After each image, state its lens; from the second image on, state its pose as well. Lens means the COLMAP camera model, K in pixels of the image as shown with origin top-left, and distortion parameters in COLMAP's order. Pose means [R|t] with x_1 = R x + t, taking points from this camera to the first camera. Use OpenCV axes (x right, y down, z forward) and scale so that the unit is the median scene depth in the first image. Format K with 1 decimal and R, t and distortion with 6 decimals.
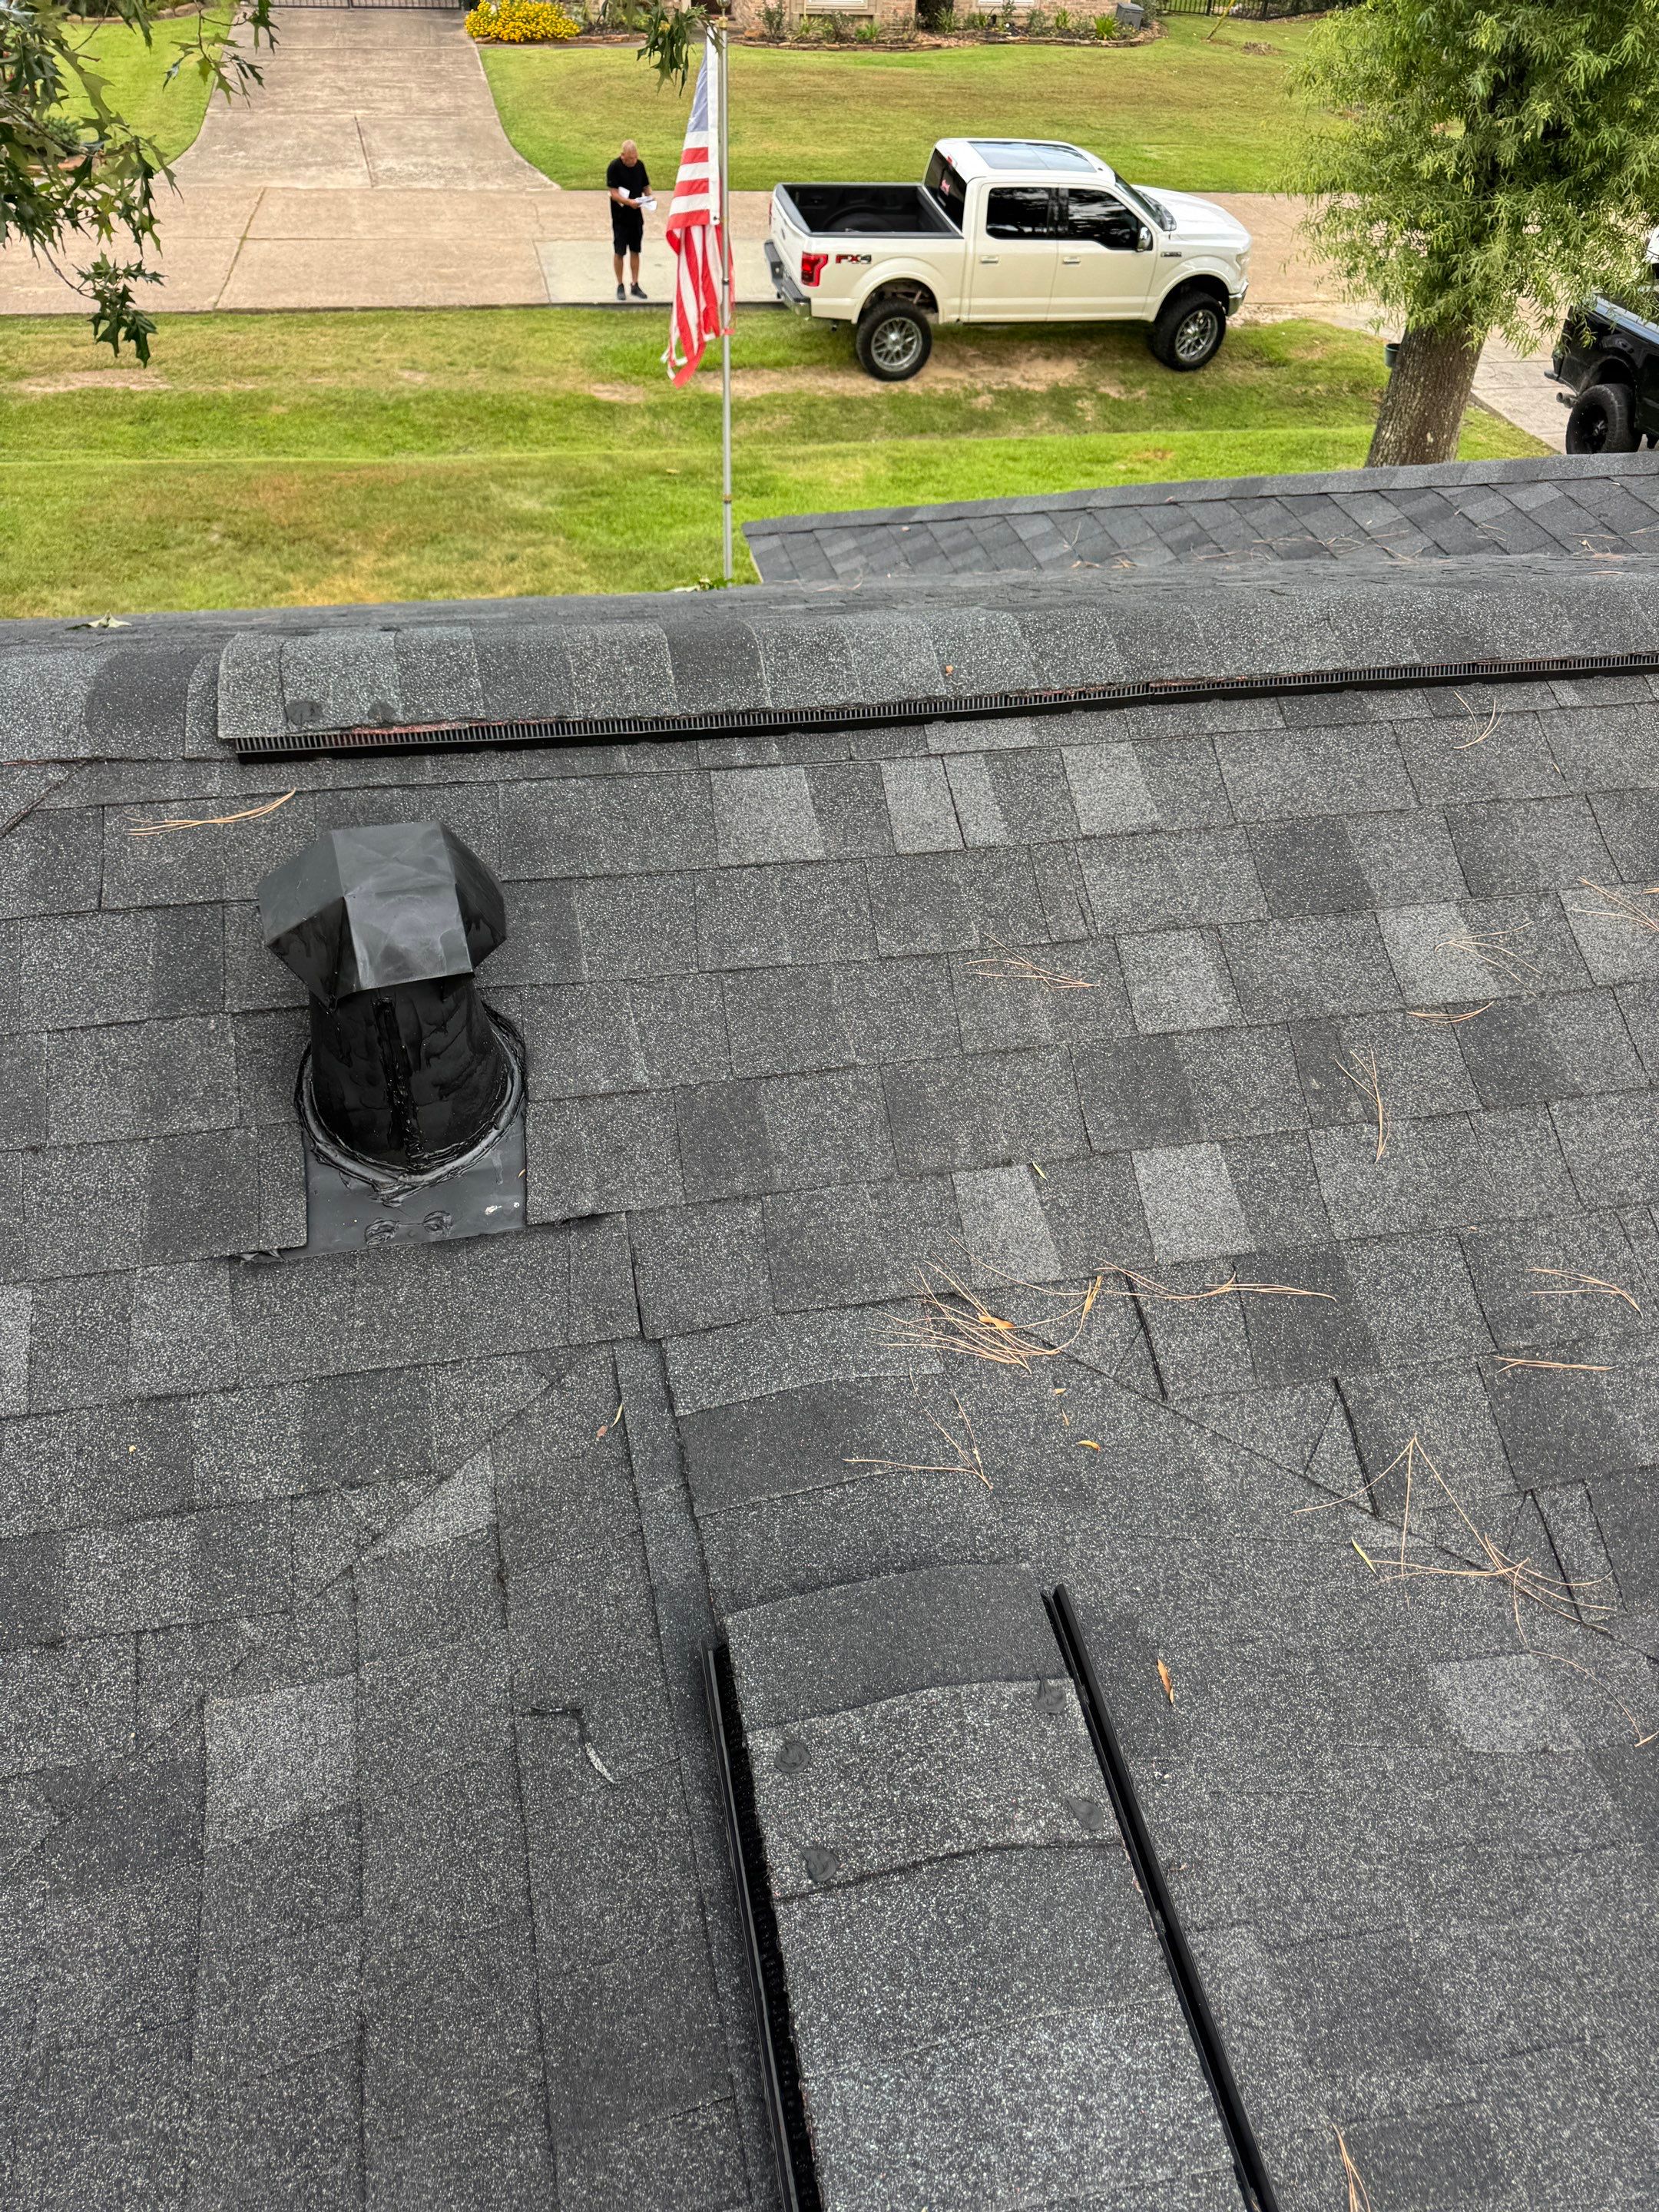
lens RADIAL K [[1562.5, 0, 829.5], [0, 1562.5, 1106.0], [0, 0, 1]] dist [0.024051, -0.039068]
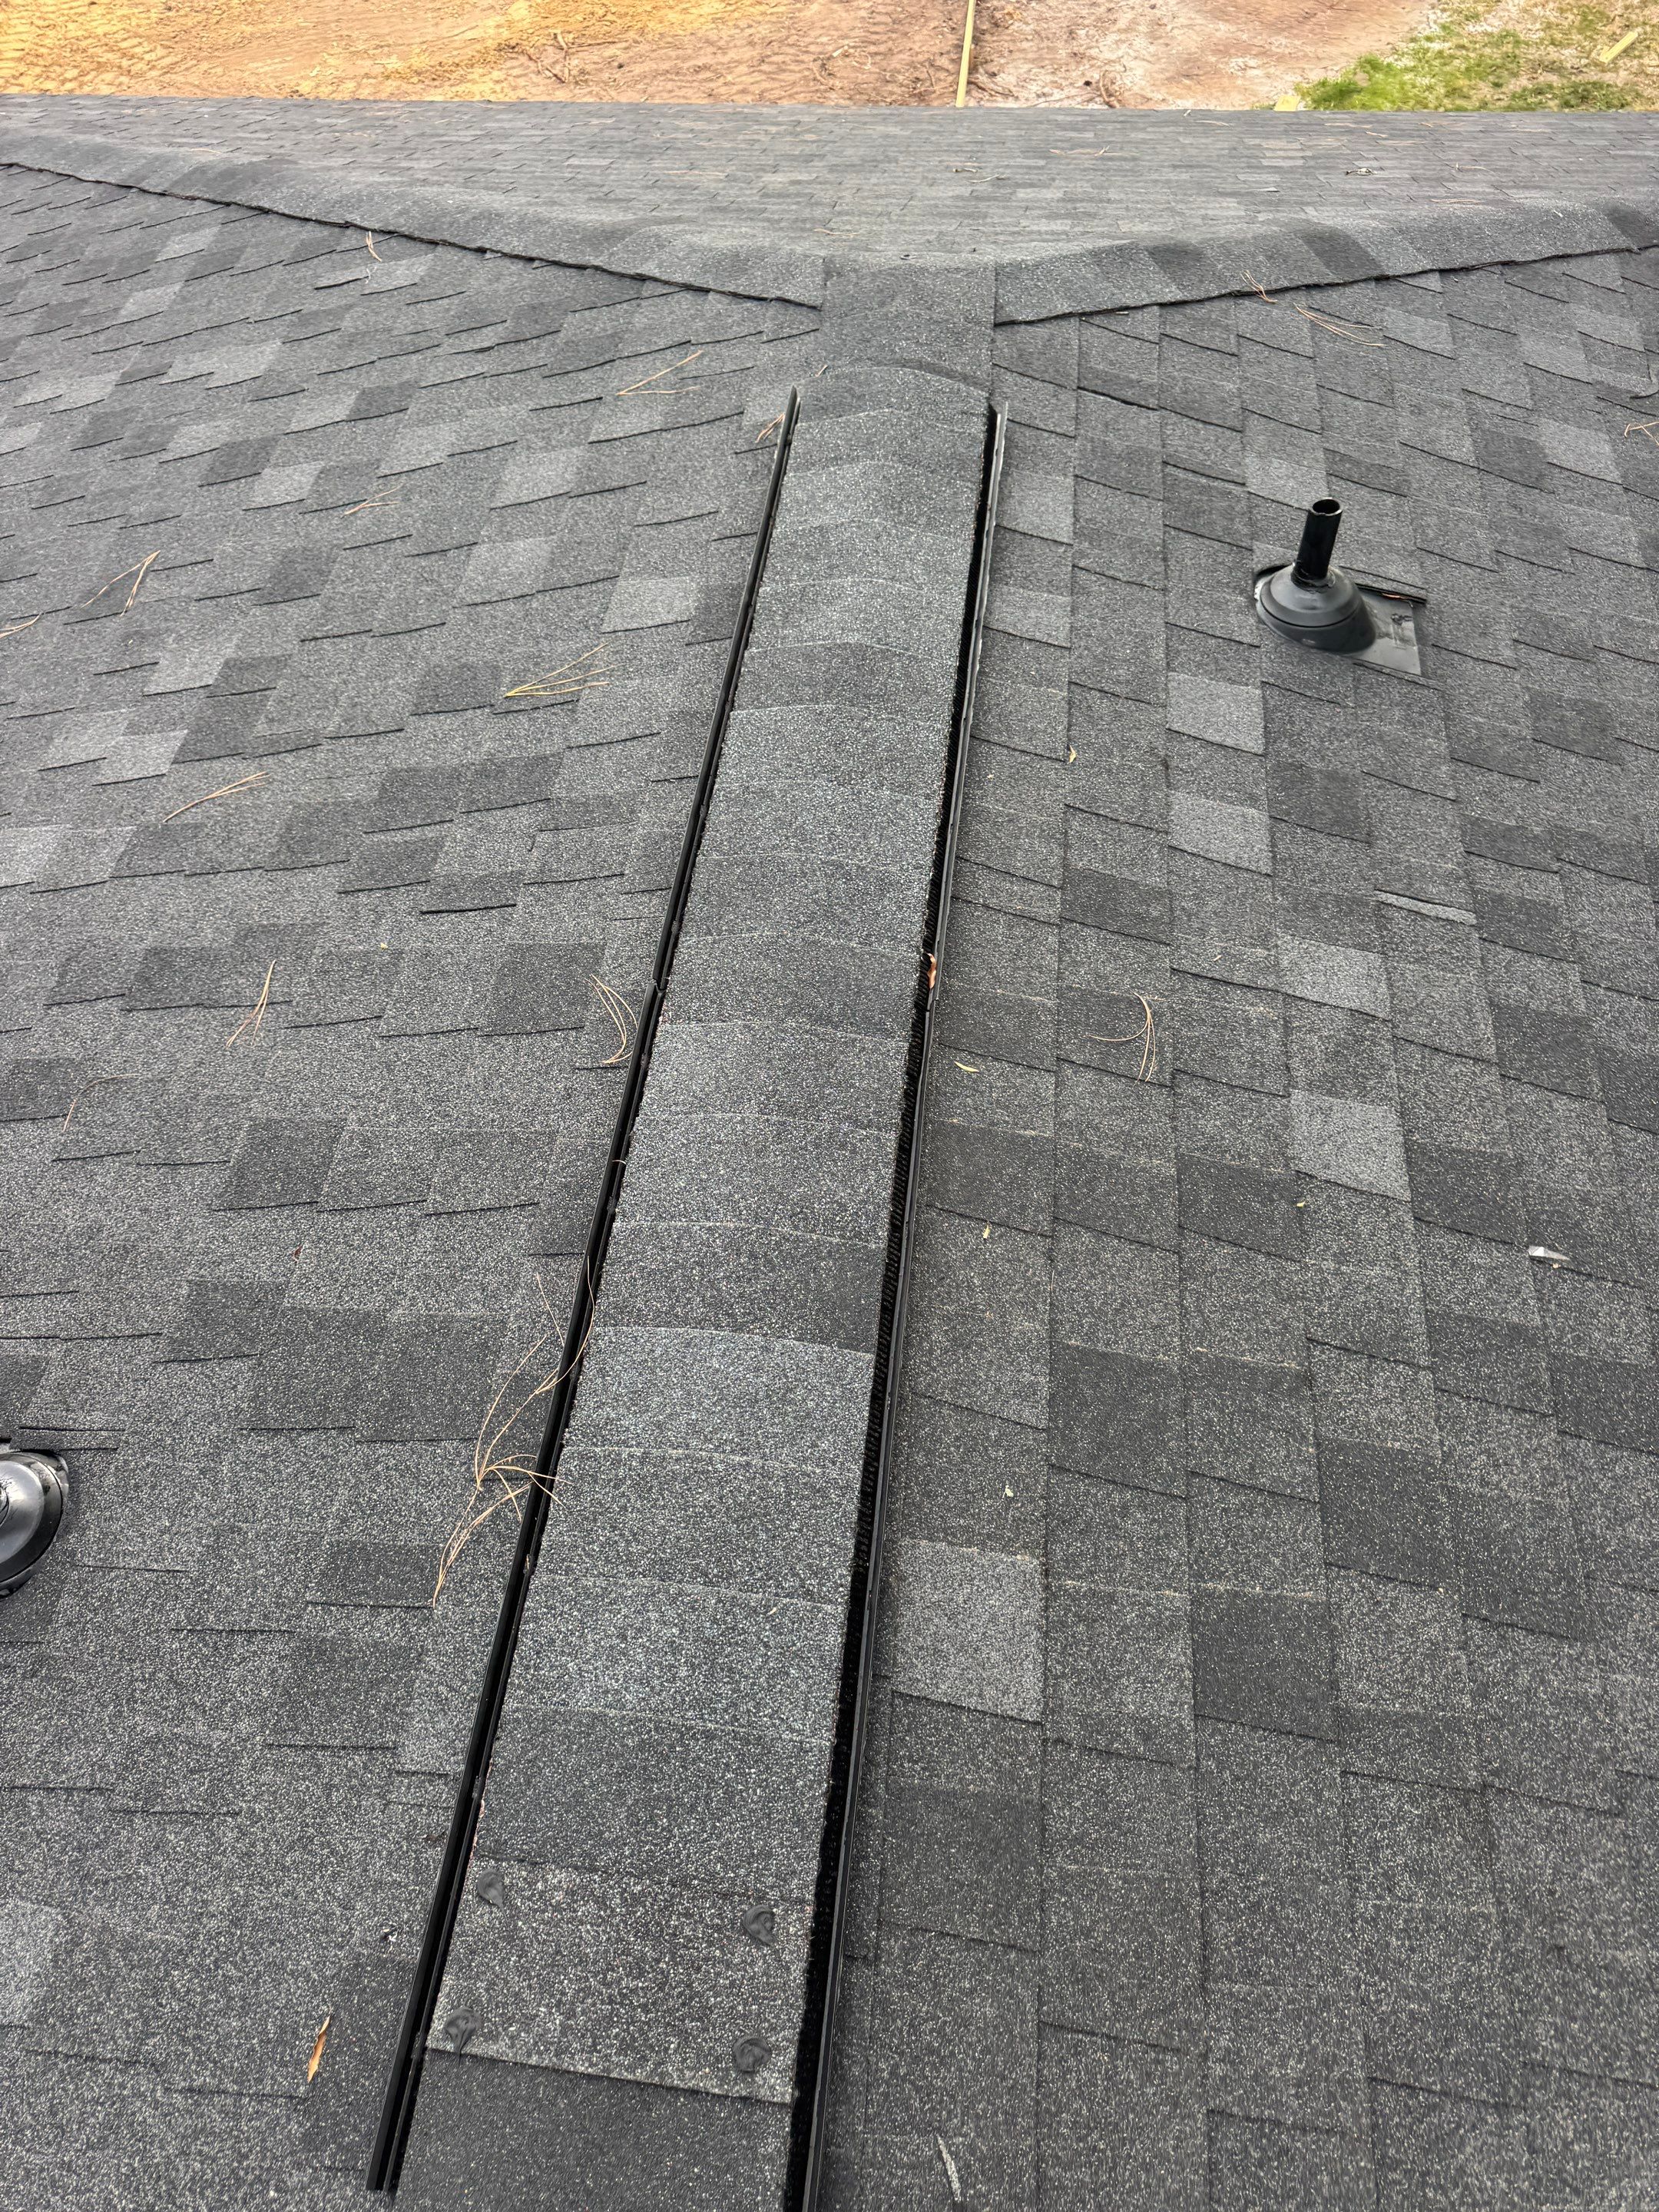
lens RADIAL K [[1562.5, 0, 829.5], [0, 1562.5, 1106.0], [0, 0, 1]] dist [0.024051, -0.039068]
pose [[-0.950354, -0.260420, 0.170318, -0.083009], [0.206943, -0.120192, 0.970942, -0.424799], [-0.232382, 0.957985, 0.168118, 0.310675]]
